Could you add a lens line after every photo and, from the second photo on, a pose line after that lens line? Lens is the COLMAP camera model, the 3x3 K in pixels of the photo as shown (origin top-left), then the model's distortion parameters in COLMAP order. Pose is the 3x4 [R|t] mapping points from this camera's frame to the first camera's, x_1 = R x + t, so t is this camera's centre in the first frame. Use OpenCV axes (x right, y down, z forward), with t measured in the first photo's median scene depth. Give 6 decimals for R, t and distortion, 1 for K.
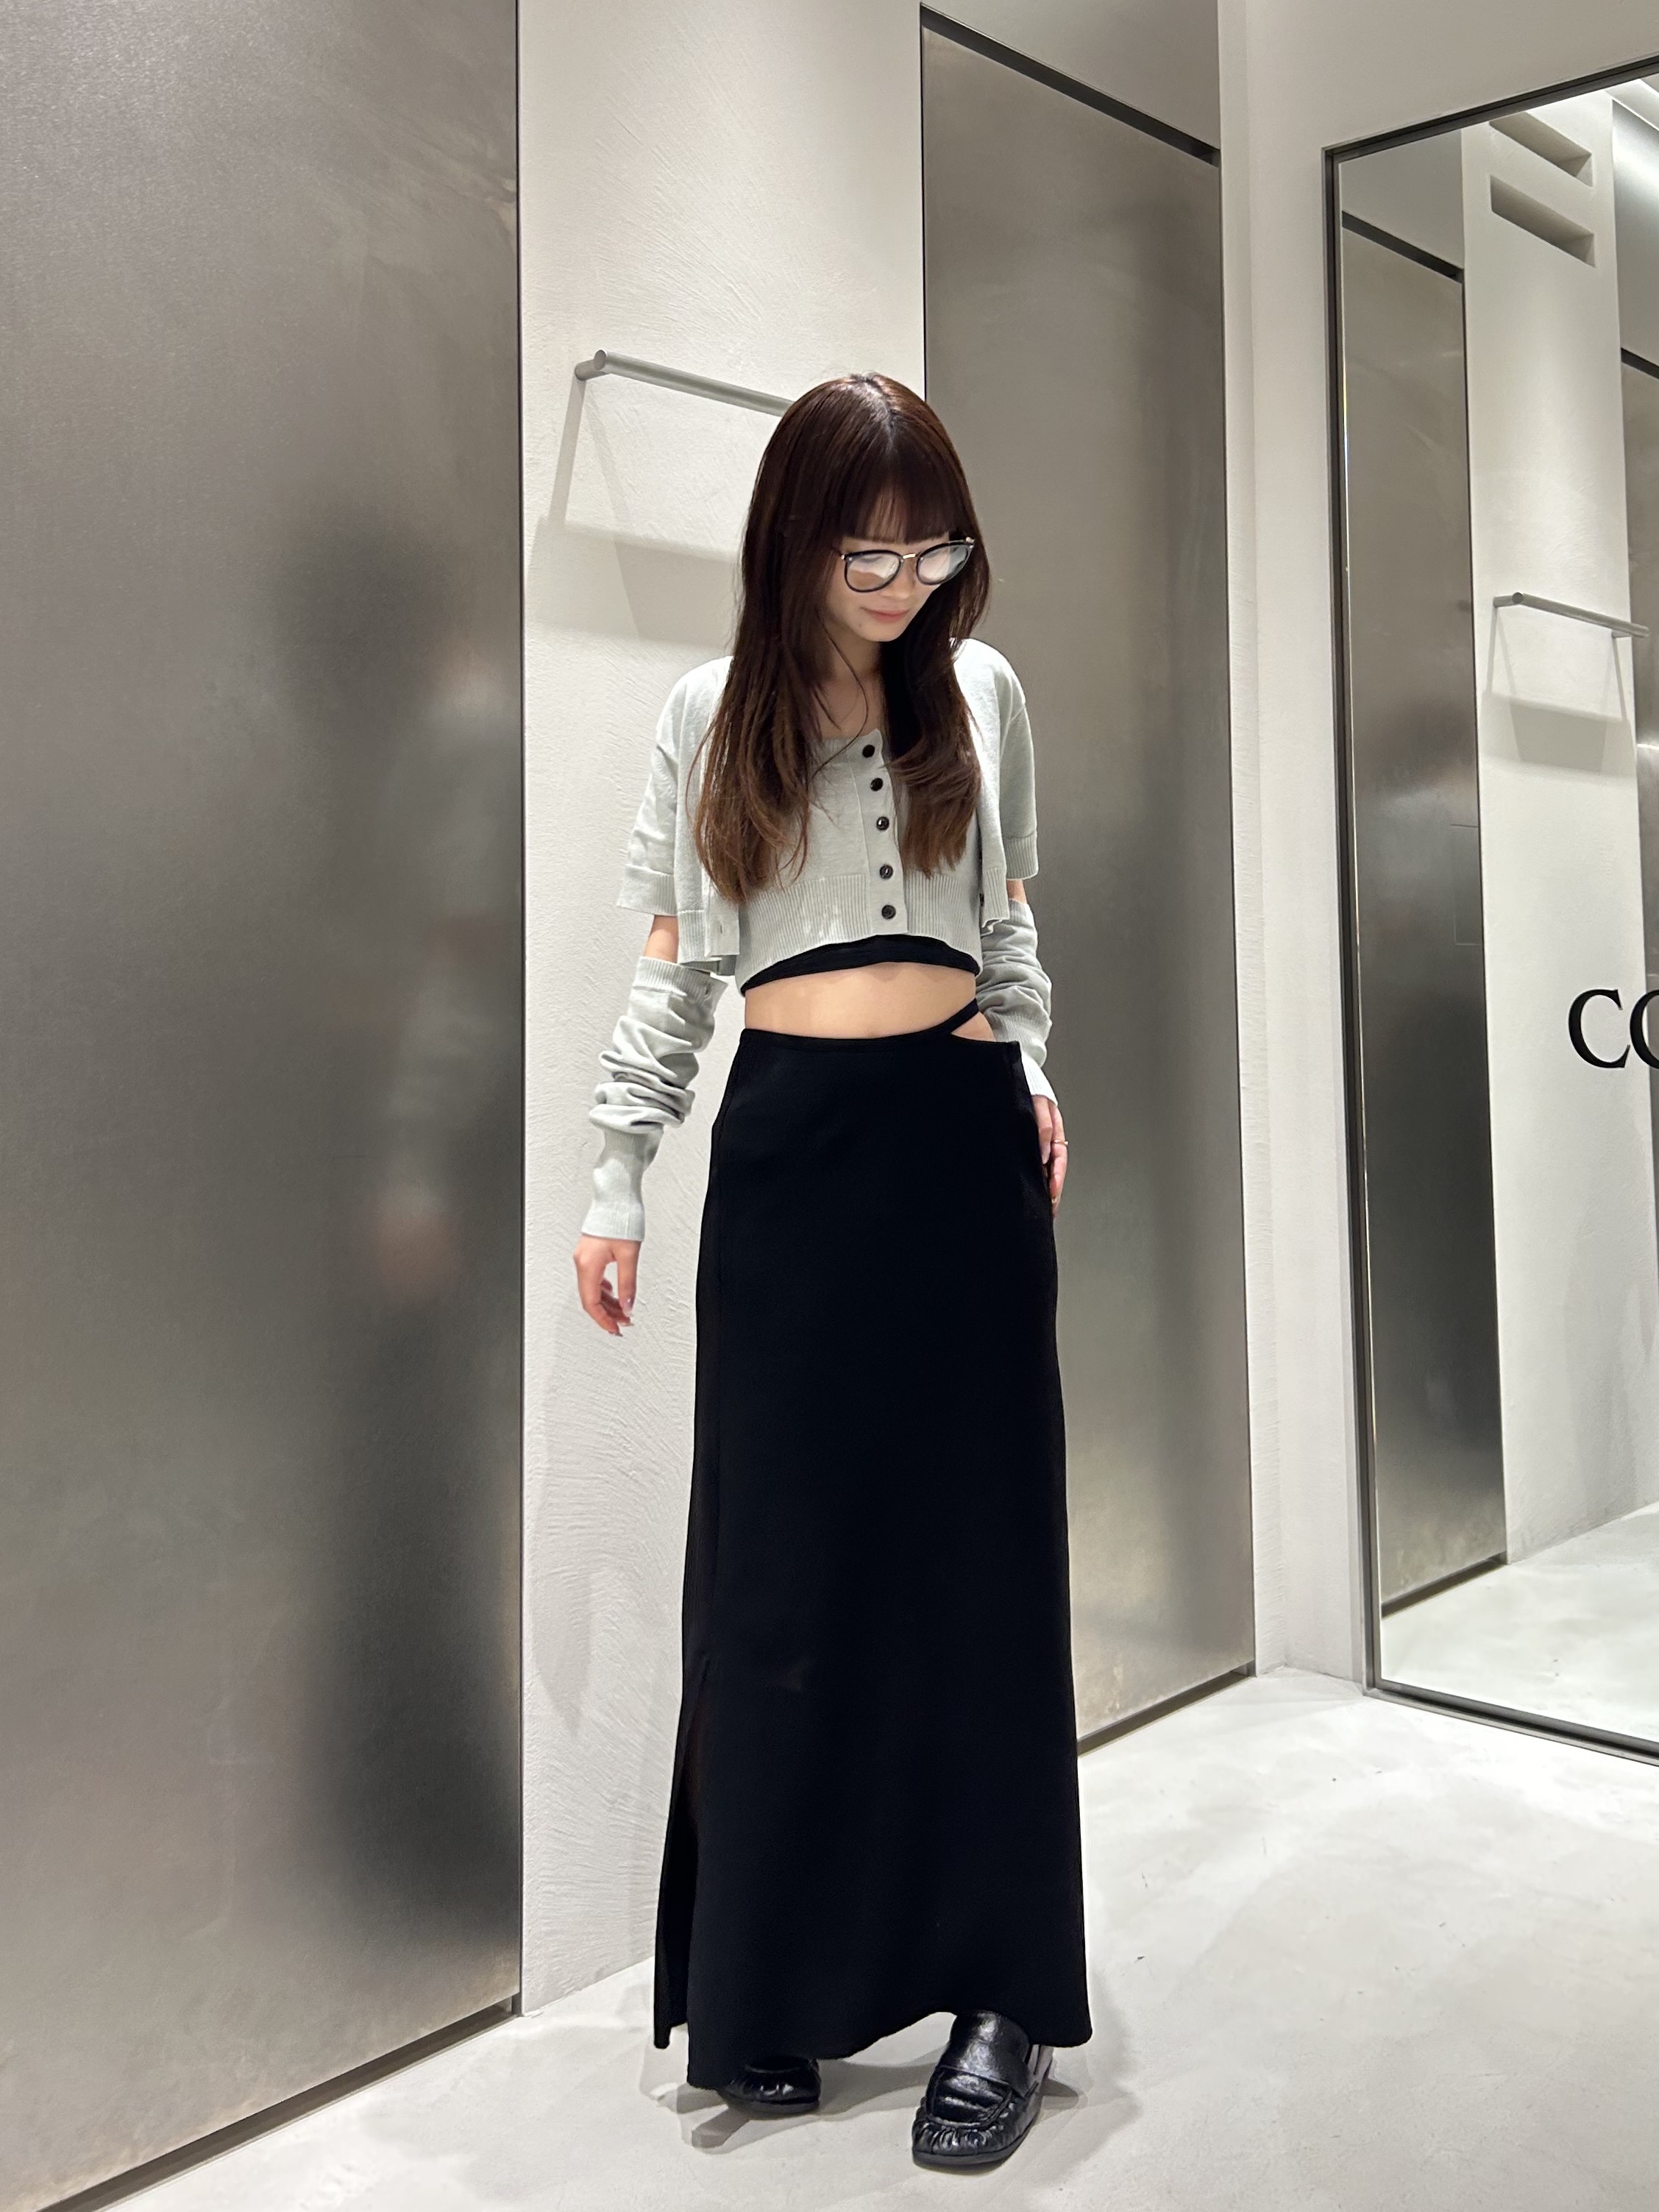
lens RADIAL K [[1907.8, 0, 830.5], [0, 1907.8, 1007.5], [0, 0, 1]] dist [0.017612, -0.010590]
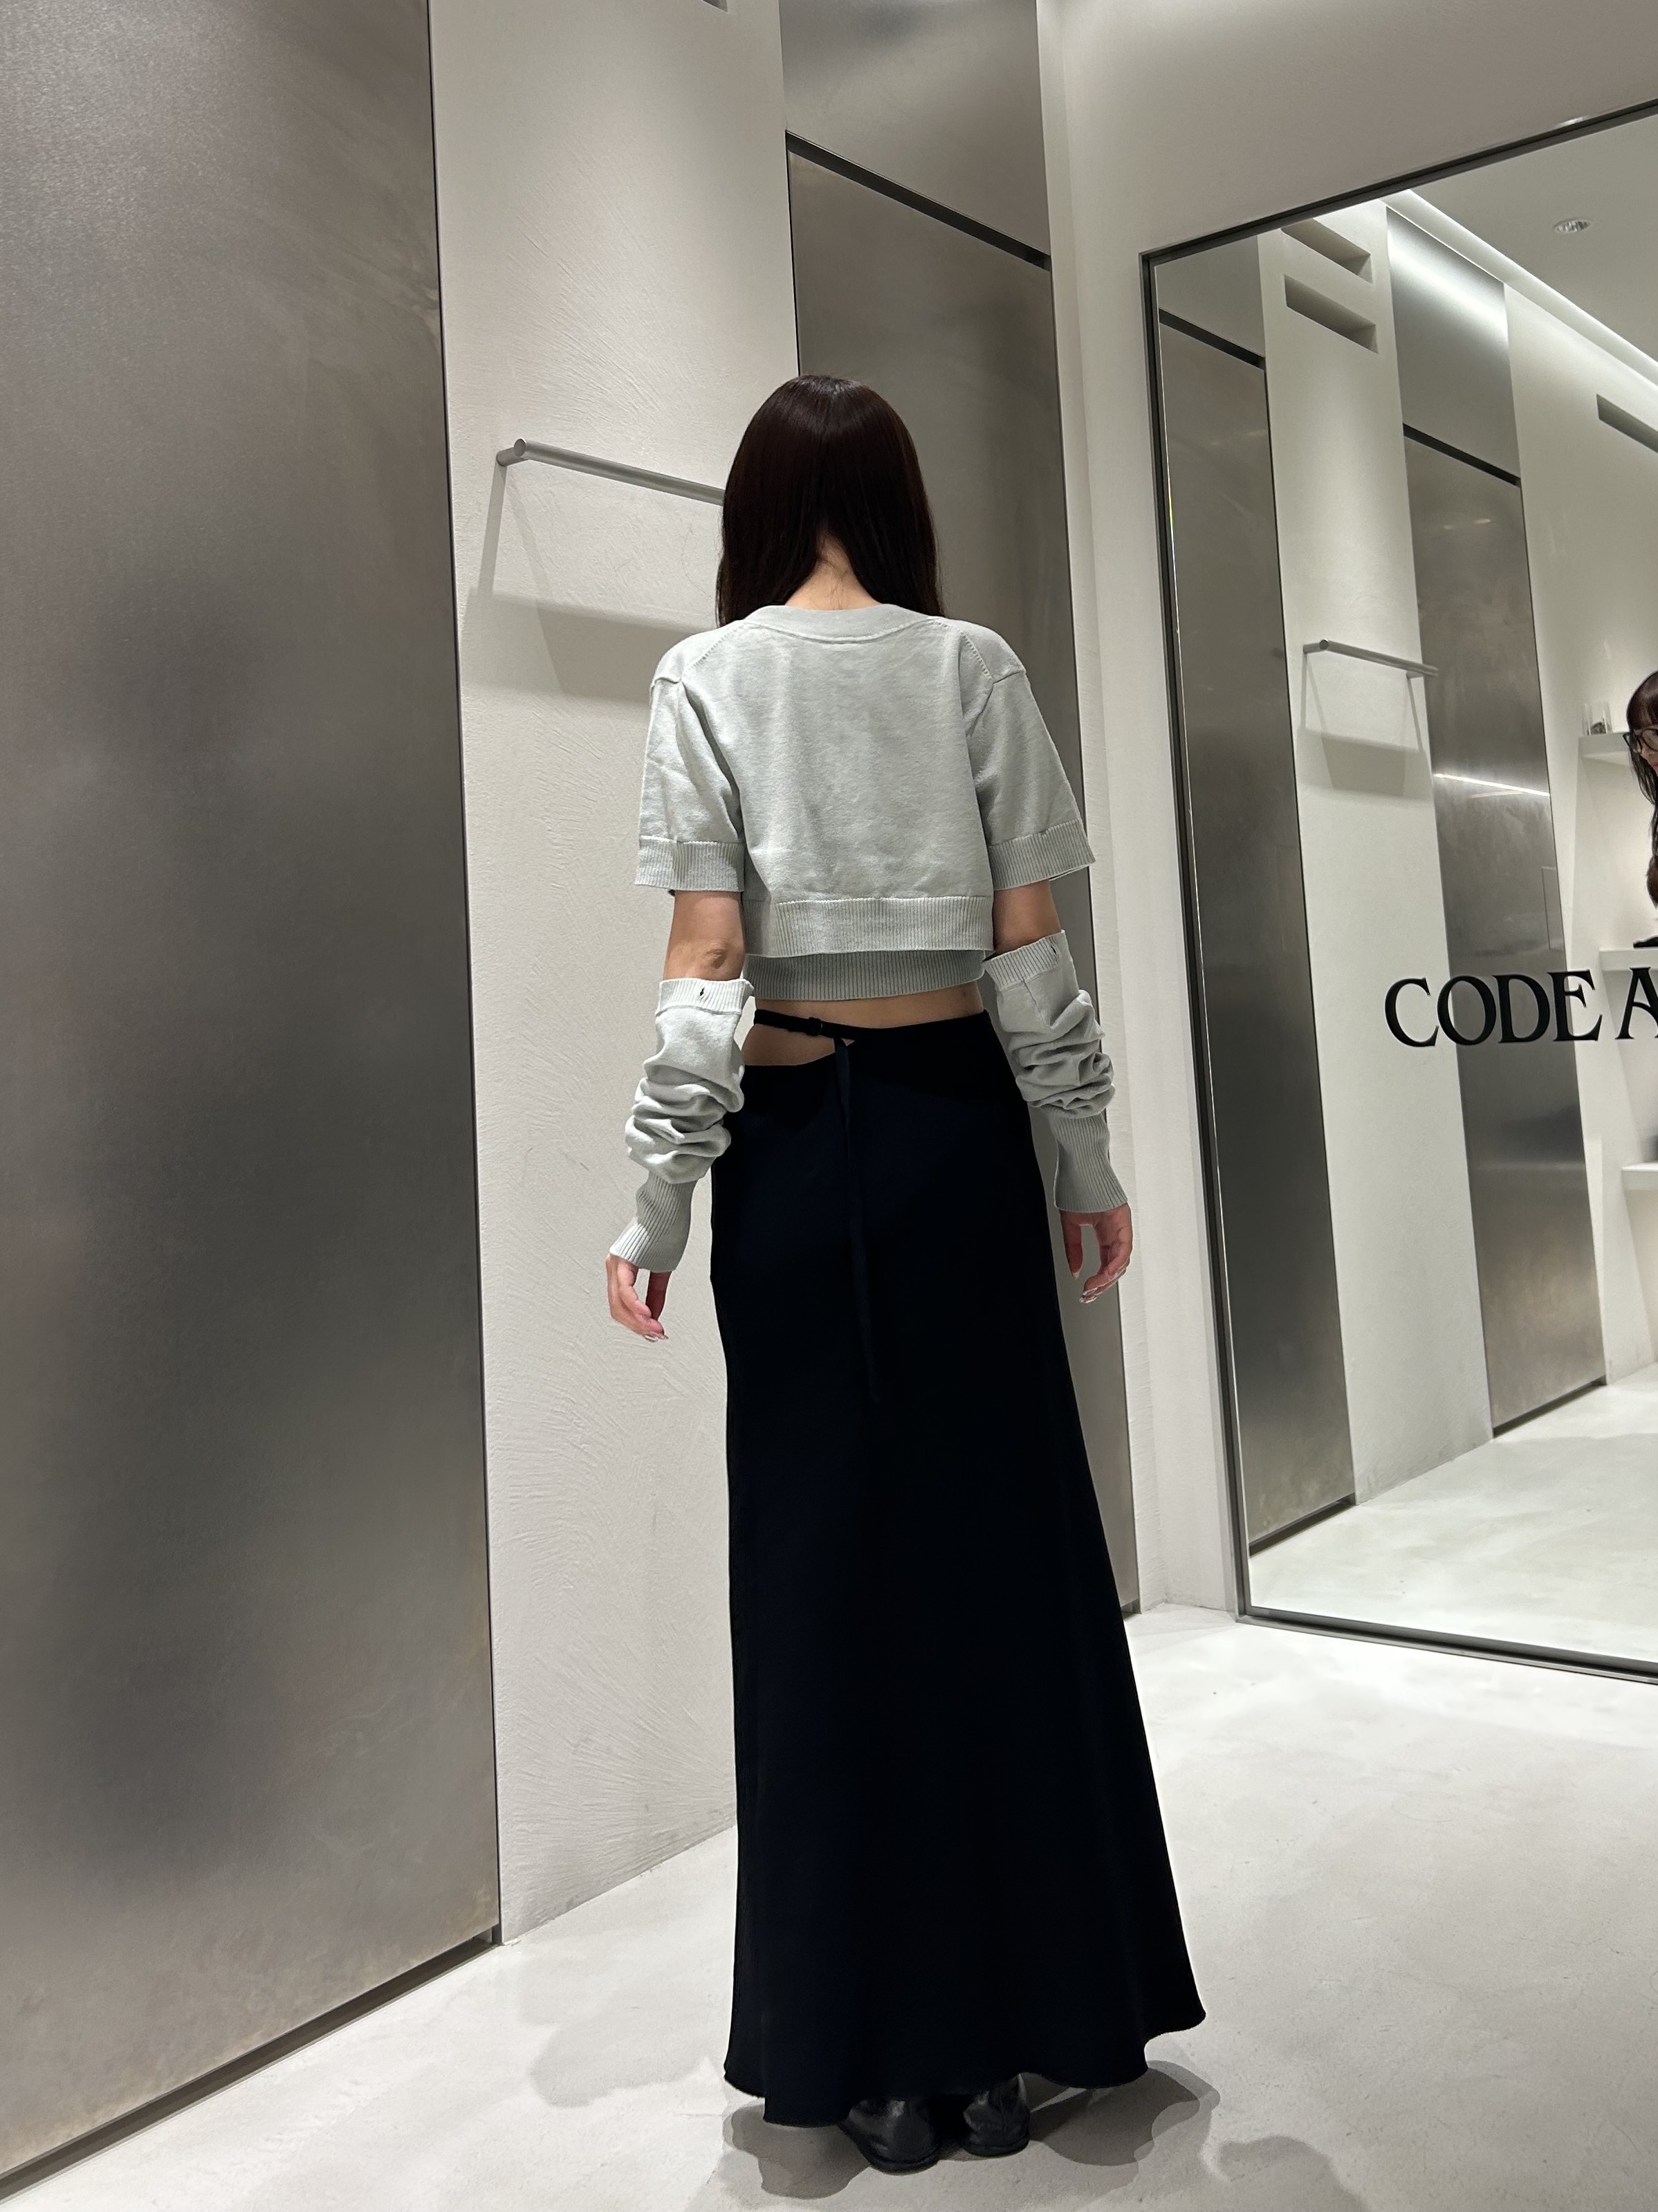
lens RADIAL K [[1907.8, 0, 830.0], [0, 1907.8, 1007.5], [0, 0, 1]] dist [0.017612, -0.010590]
pose [[0.995768, -0.036008, 0.084560, -0.044782], [0.038547, 0.998848, -0.028590, 0.027189], [-0.083433, 0.031728, 0.996008, -0.118290]]
